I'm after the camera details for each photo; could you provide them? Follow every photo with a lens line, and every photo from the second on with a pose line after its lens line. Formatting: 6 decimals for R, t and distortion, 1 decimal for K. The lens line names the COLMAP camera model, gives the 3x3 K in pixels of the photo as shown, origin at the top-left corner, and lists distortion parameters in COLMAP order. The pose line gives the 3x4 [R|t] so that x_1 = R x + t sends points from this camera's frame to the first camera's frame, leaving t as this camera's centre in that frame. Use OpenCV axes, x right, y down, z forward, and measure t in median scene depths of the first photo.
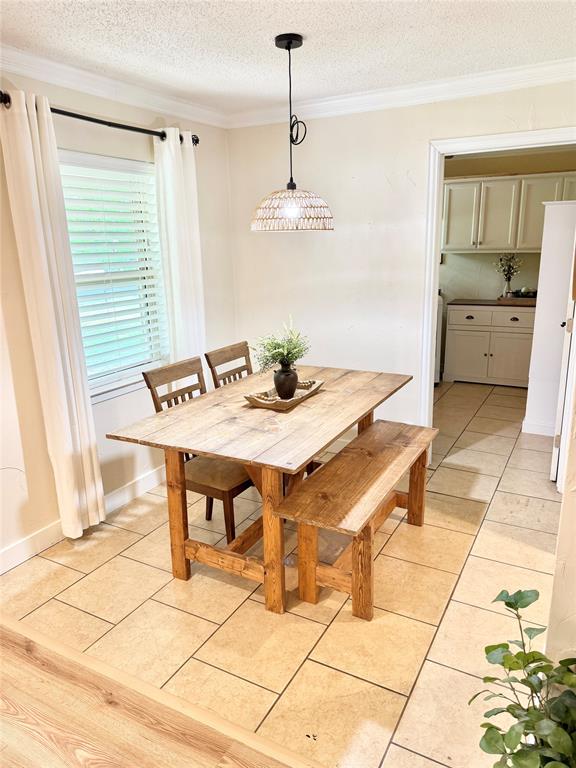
lens RADIAL K [[542.4, 0, 291.4], [0, 542.4, 382.1], [0, 0, 1]] dist [0.053365, -0.051391]
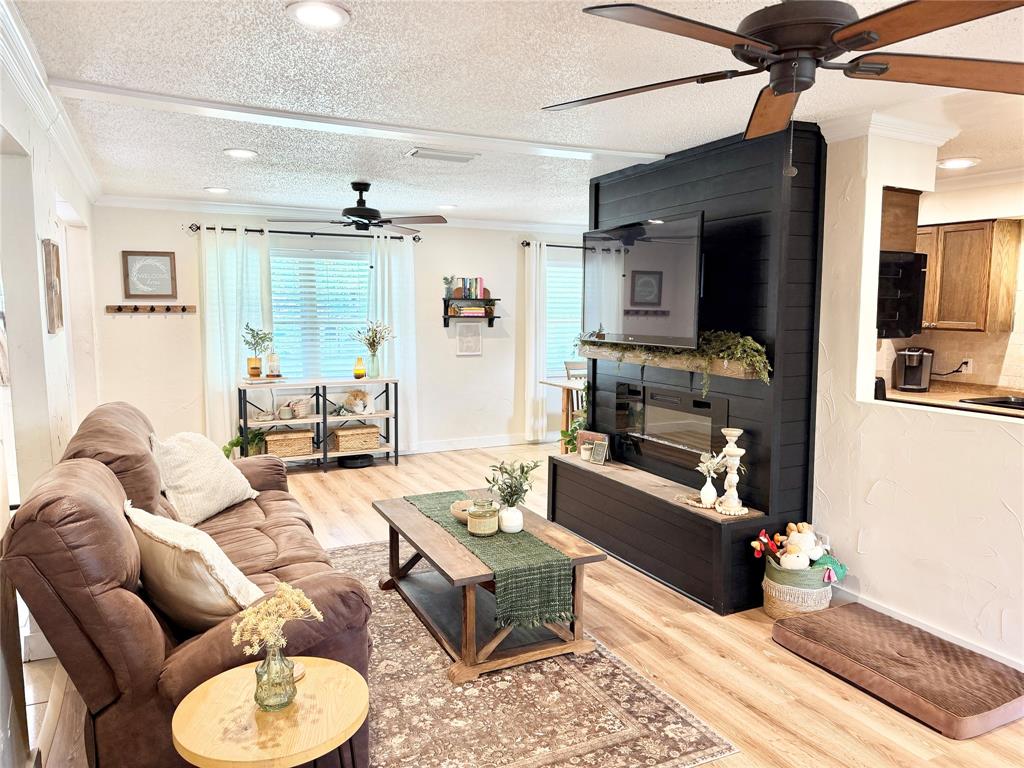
lens RADIAL K [[723.2, 0, 520.1], [0, 723.2, 385.4], [0, 0, 1]] dist [0.053365, -0.051391]
pose [[0.823905, 0.086793, -0.560042, 1.078051], [-0.167933, 0.981211, -0.094991, 0.340169], [0.541275, 0.172313, 0.823000, -1.284842]]
